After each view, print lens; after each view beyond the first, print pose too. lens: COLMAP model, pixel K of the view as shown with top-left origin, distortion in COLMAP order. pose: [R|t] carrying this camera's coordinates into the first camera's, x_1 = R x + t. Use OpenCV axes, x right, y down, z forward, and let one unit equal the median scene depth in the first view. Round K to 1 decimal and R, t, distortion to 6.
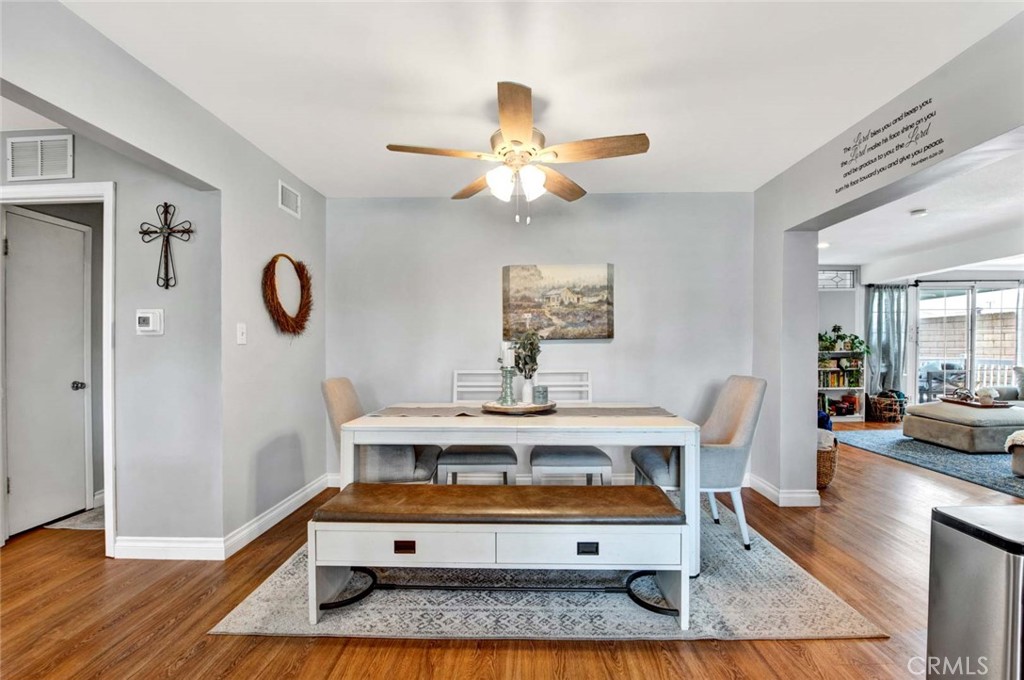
lens RADIAL K [[442.3, 0, 512.0], [0, 442.3, 340.0], [0, 0, 1]] dist [-0.011280, -0.001092]
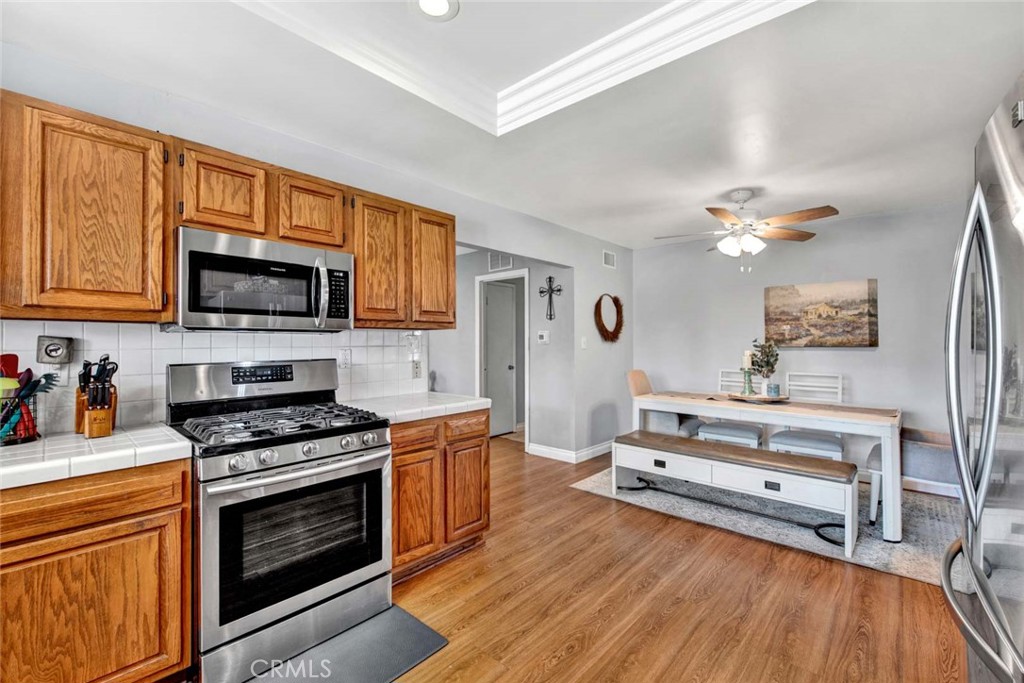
lens RADIAL K [[442.3, 0, 512.0], [0, 442.3, 341.5], [0, 0, 1]] dist [-0.011280, -0.001092]
pose [[0.752234, 0.007460, -0.658853, 0.382635], [0.002644, 0.999894, 0.014339, -0.050175], [0.658890, -0.012528, 0.752135, -0.595462]]
